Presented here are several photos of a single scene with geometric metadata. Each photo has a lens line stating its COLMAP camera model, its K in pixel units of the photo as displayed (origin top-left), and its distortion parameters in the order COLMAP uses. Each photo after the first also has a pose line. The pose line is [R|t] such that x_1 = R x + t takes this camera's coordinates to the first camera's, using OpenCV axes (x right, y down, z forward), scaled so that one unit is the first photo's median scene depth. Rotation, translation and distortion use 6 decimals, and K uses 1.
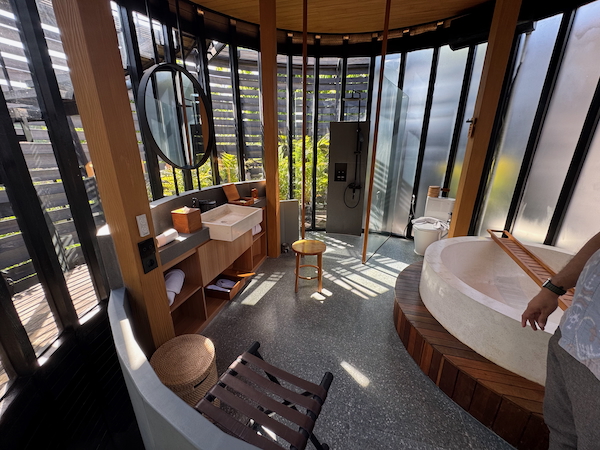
lens RADIAL K [[242.9, 0, 300.6], [0, 242.9, 223.7], [0, 0, 1]] dist [-0.017604, 0.000095]
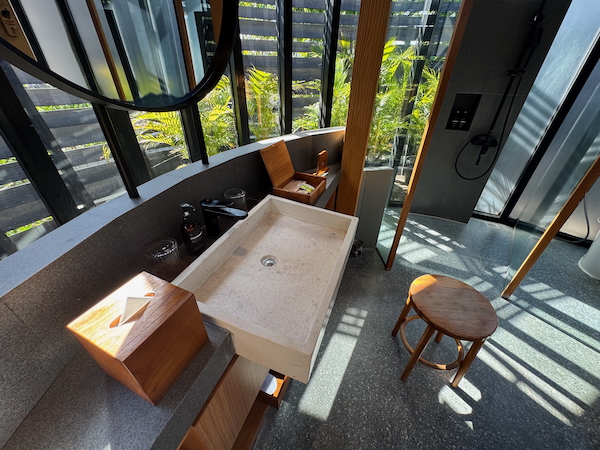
lens RADIAL K [[242.9, 0, 297.9], [0, 242.9, 223.9], [0, 0, 1]] dist [-0.017604, 0.000095]
pose [[0.993617, 0.071124, -0.087562, -0.153752], [-0.046324, 0.964989, 0.258167, -0.102444], [0.102859, -0.252463, 0.962124, 0.420205]]
